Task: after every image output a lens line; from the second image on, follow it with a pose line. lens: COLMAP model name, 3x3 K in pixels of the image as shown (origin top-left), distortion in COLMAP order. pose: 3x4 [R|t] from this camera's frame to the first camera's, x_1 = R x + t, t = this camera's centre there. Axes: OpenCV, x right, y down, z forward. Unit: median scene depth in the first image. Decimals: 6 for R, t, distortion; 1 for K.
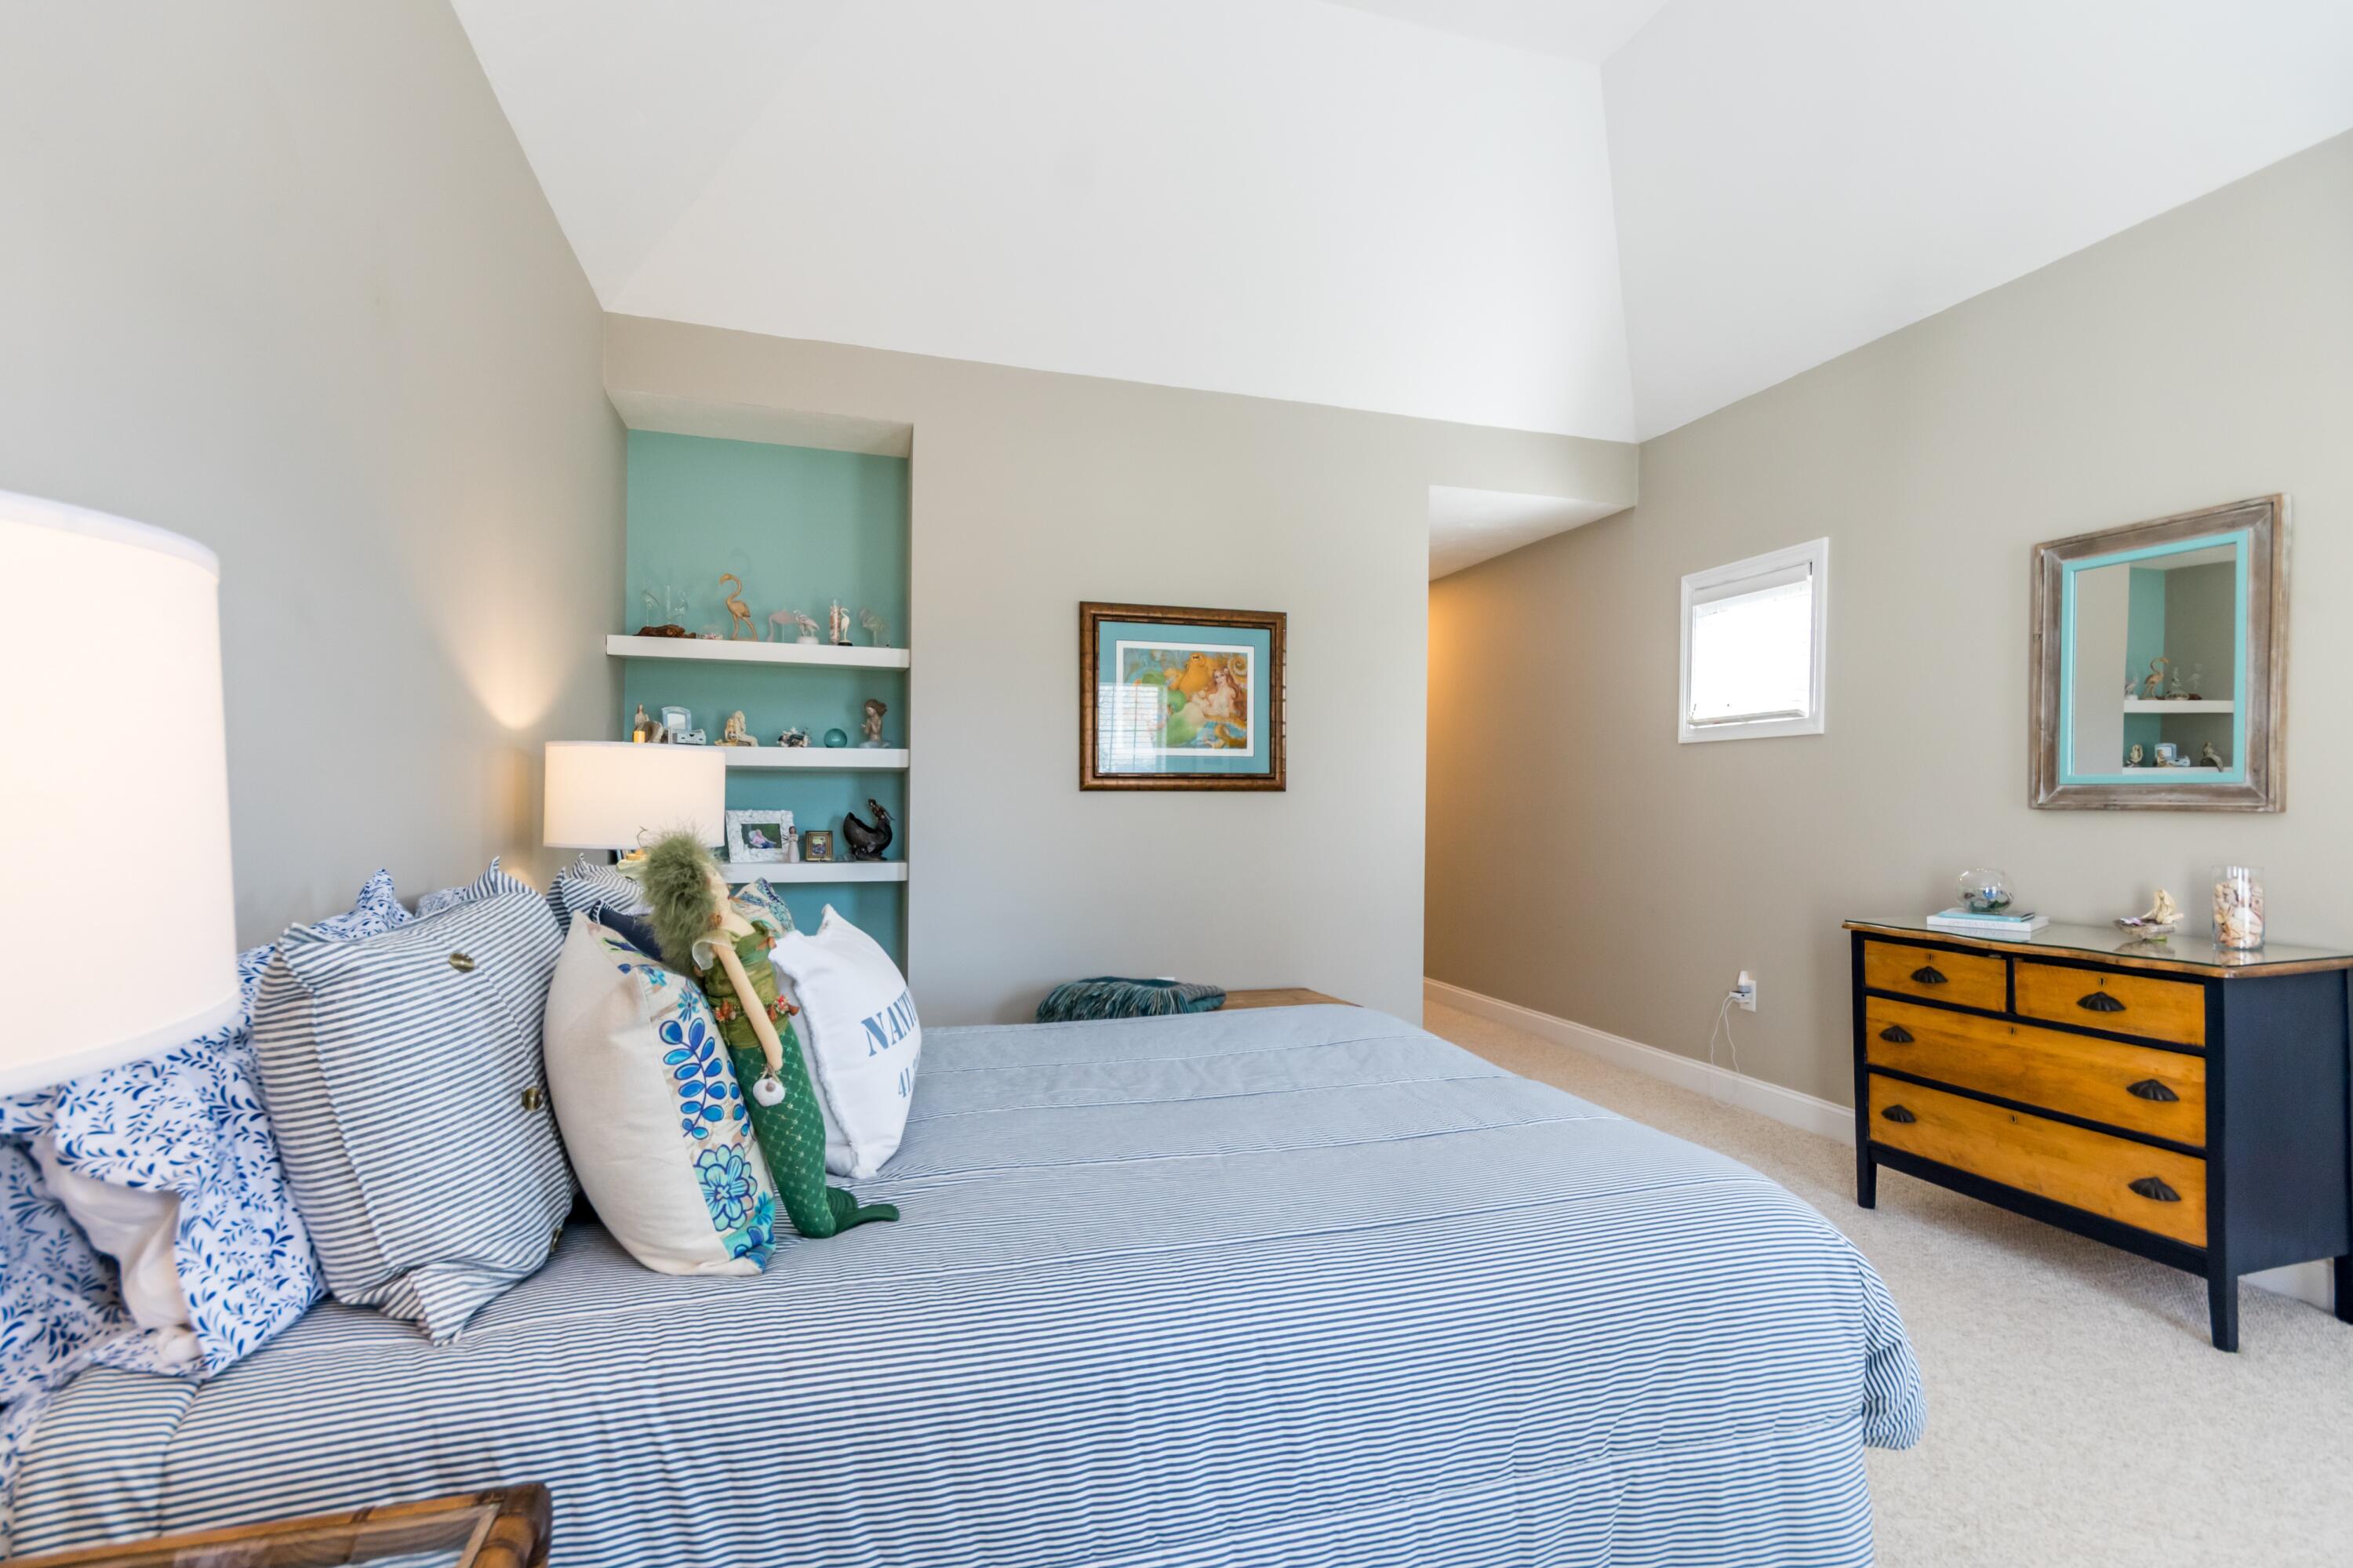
lens RADIAL K [[1084.6, 0, 1179.0], [0, 1084.6, 806.6], [0, 0, 1]] dist [-0.003759, 0.002549]
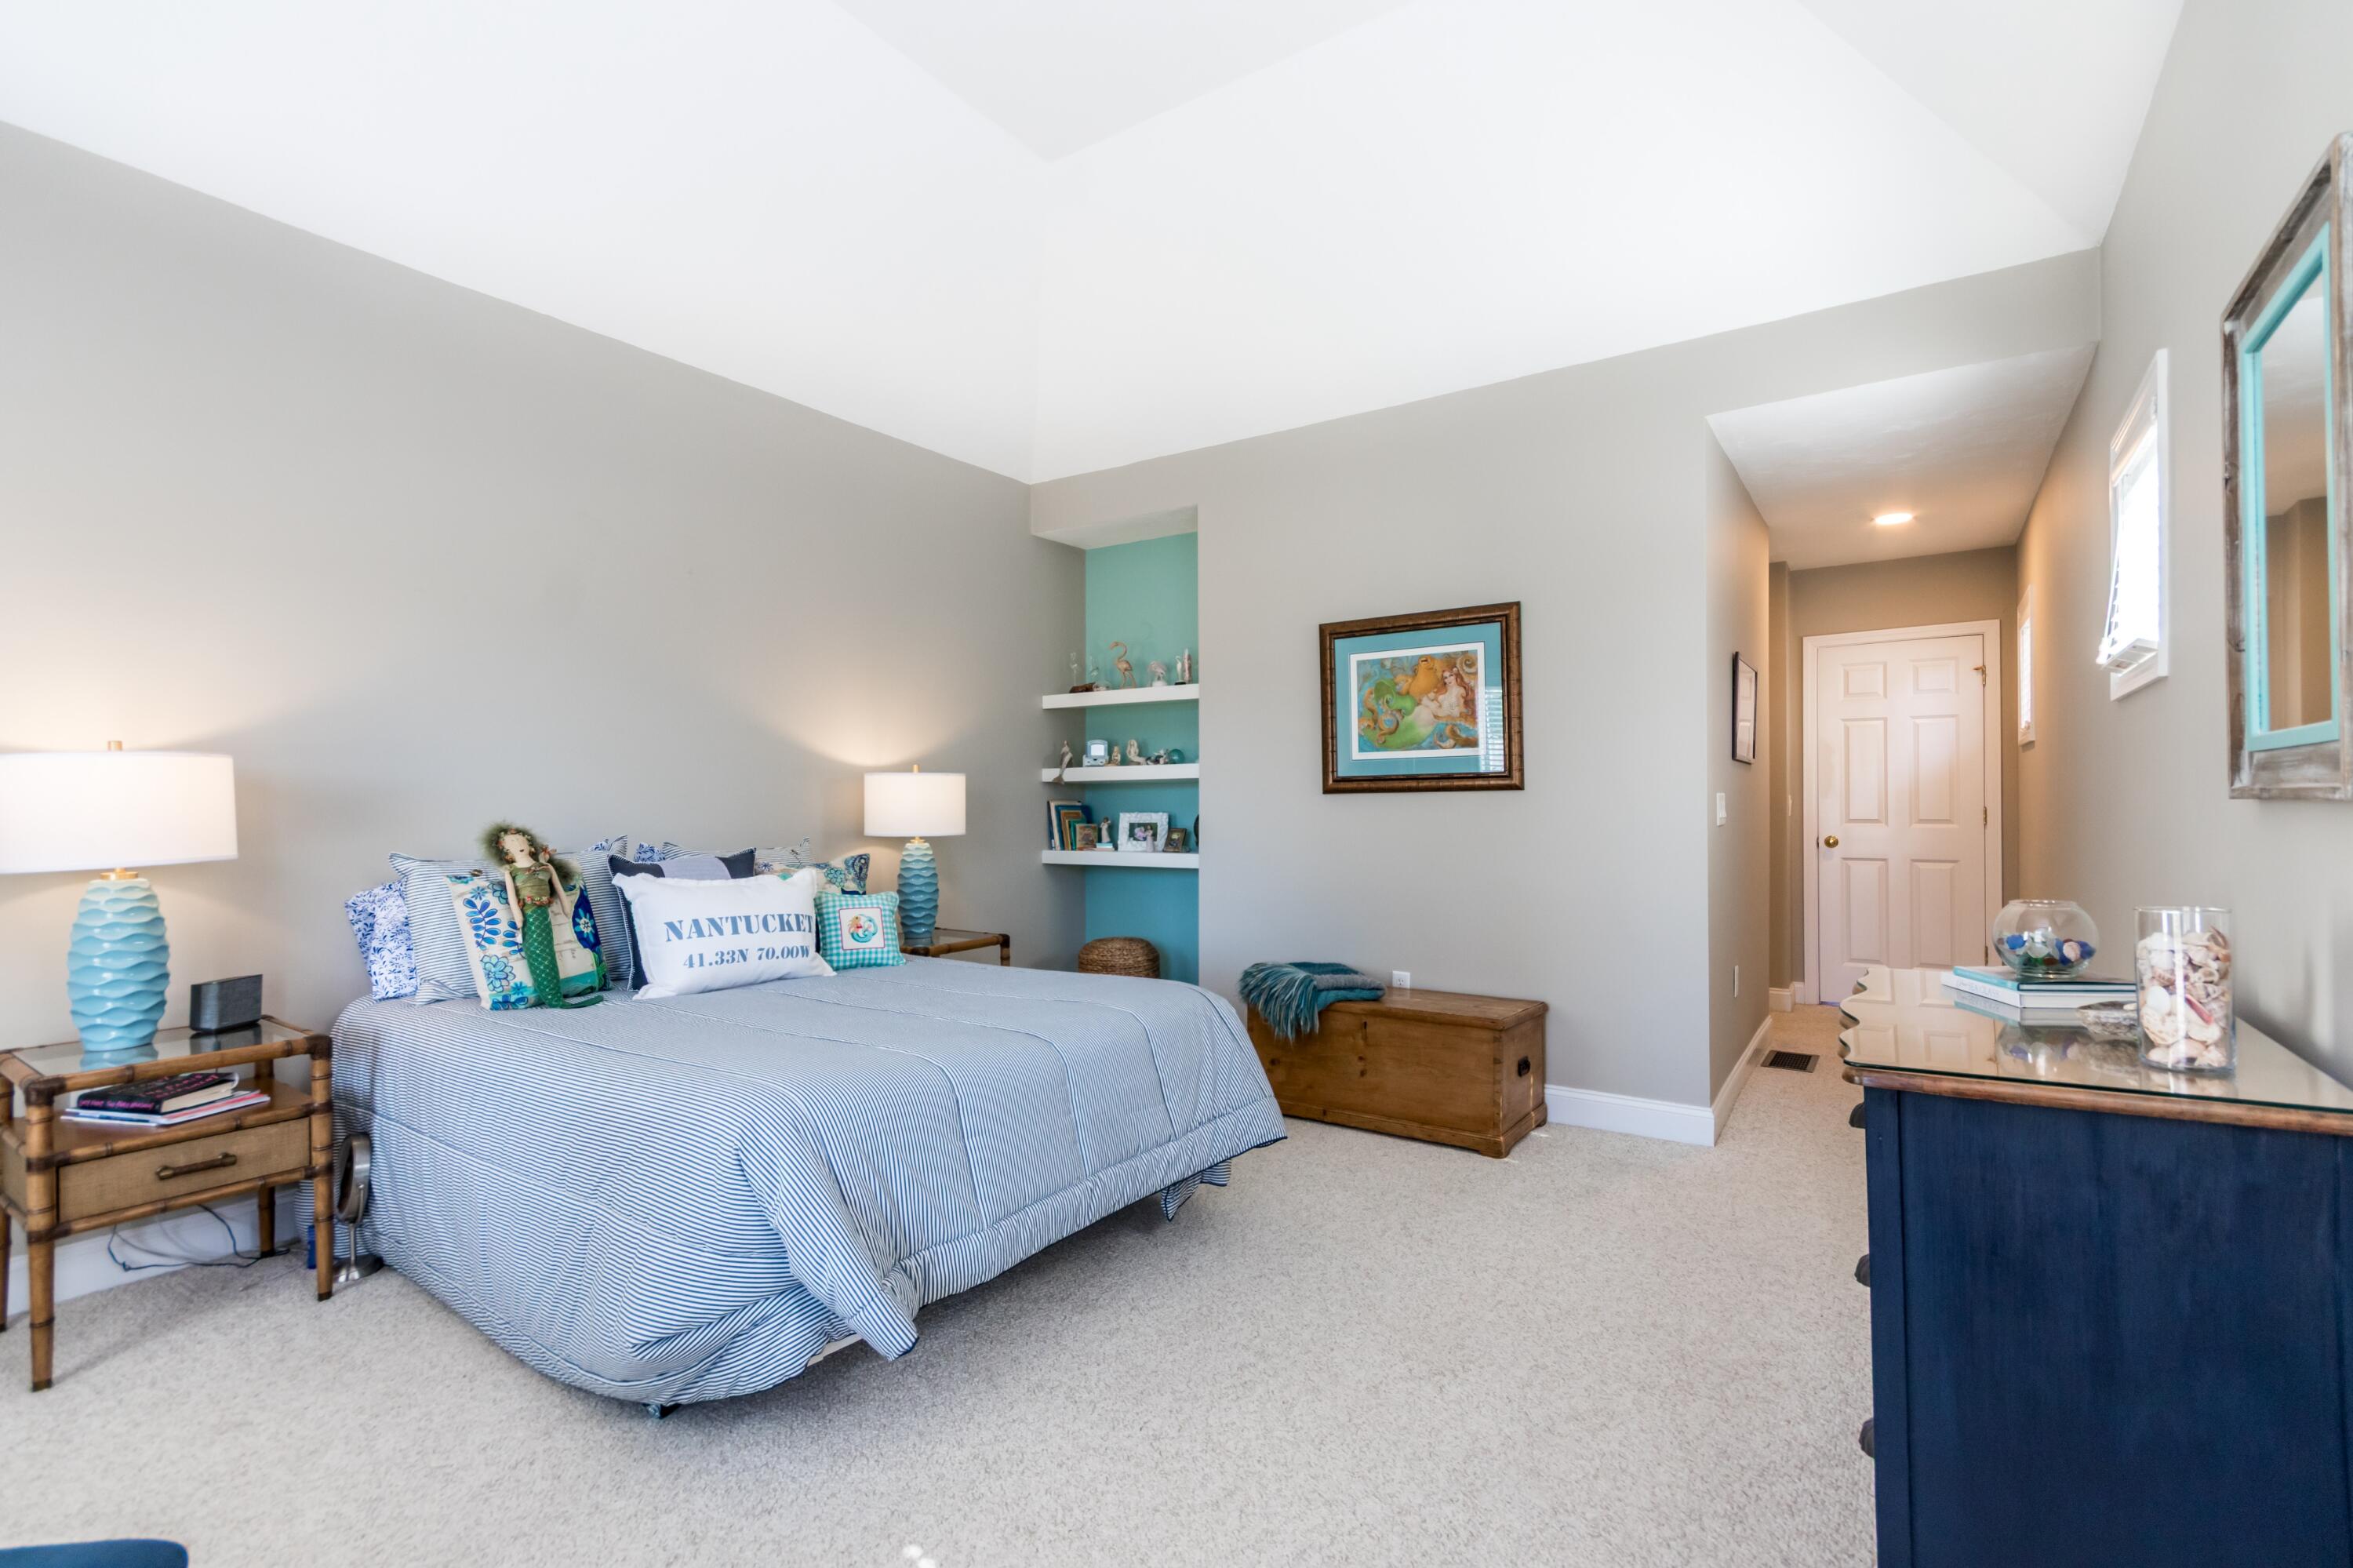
lens RADIAL K [[1084.6, 0, 1179.9], [0, 1084.6, 768.0], [0, 0, 1]] dist [-0.003759, 0.002549]
pose [[0.633466, -0.035481, -0.772957, 0.673857], [0.008094, 0.999197, -0.039233, 0.001579], [0.773728, 0.018596, 0.633245, 0.181314]]
